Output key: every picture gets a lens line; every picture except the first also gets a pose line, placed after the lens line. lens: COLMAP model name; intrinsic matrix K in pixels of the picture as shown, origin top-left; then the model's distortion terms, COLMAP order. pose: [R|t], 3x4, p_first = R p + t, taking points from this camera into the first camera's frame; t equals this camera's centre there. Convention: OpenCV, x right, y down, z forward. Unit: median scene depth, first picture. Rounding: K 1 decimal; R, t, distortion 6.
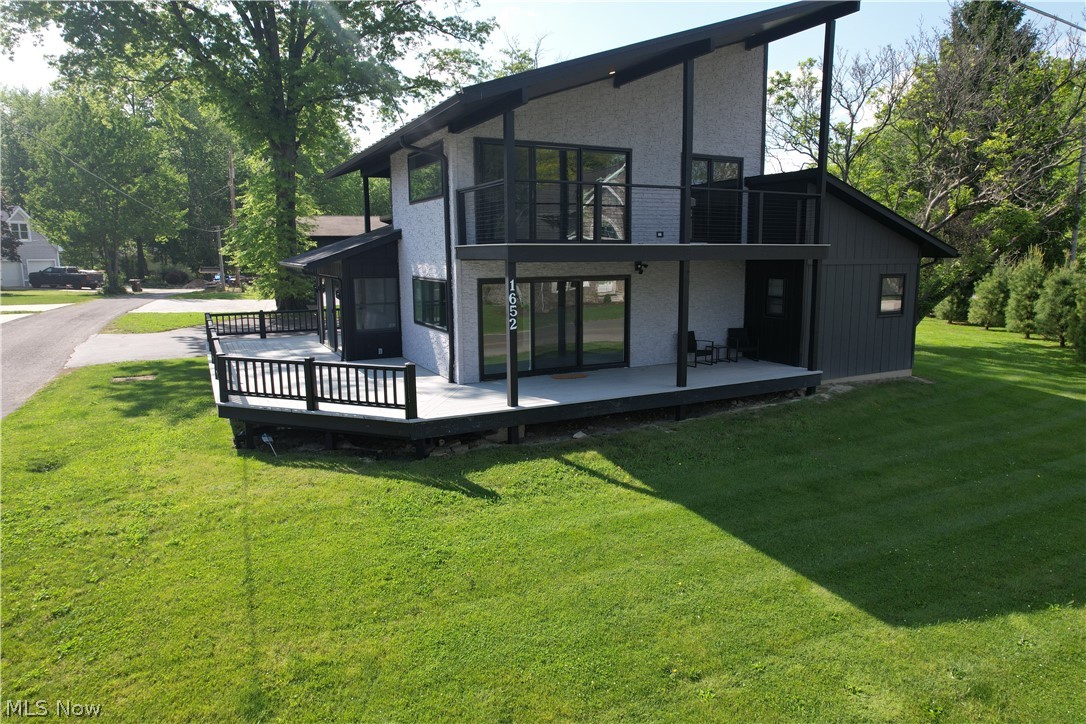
lens RADIAL K [[699.2, 0, 543.0], [0, 699.2, 362.0], [0, 0, 1]] dist [-0.076657, 0.077634]
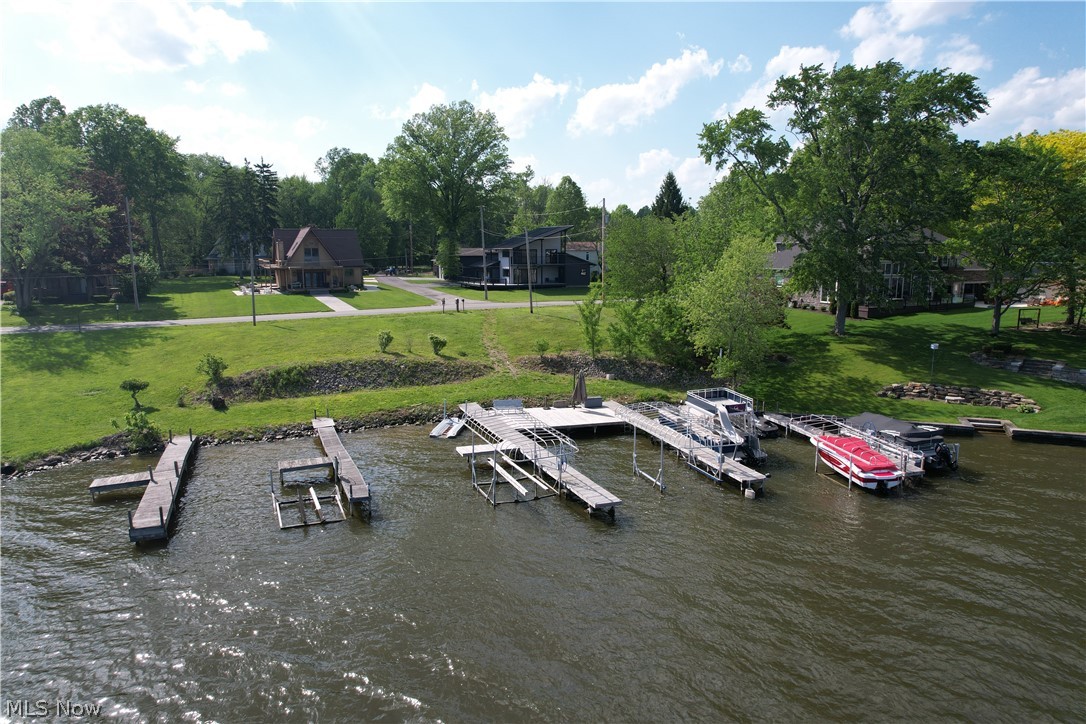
lens RADIAL K [[699.2, 0, 543.0], [0, 699.2, 362.0], [0, 0, 1]] dist [-0.076657, 0.077634]
pose [[0.998634, 0.019949, -0.048299, 0.562672], [-0.019036, 0.999633, 0.019278, 0.671529], [0.048665, -0.018333, 0.998647, -6.004471]]
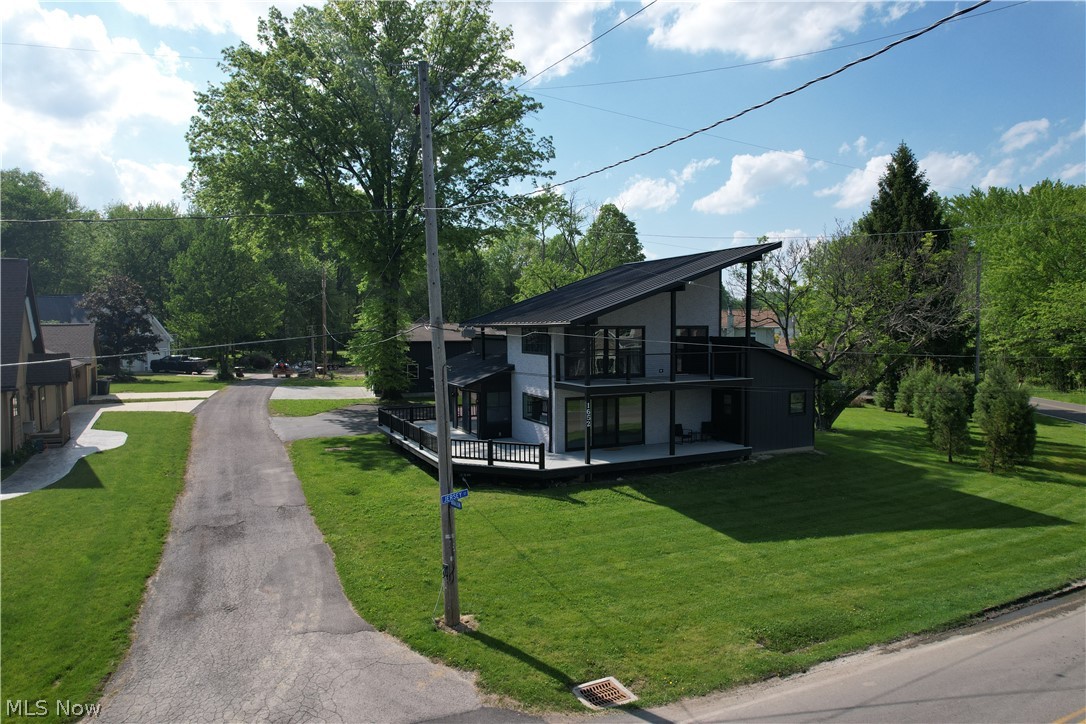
lens RADIAL K [[699.2, 0, 543.0], [0, 699.2, 362.0], [0, 0, 1]] dist [-0.076657, 0.077634]
pose [[0.999774, 0.004180, -0.020842, -0.113460], [-0.006331, 0.994529, -0.104269, -0.016650], [0.020293, 0.104378, 0.994331, -0.909385]]
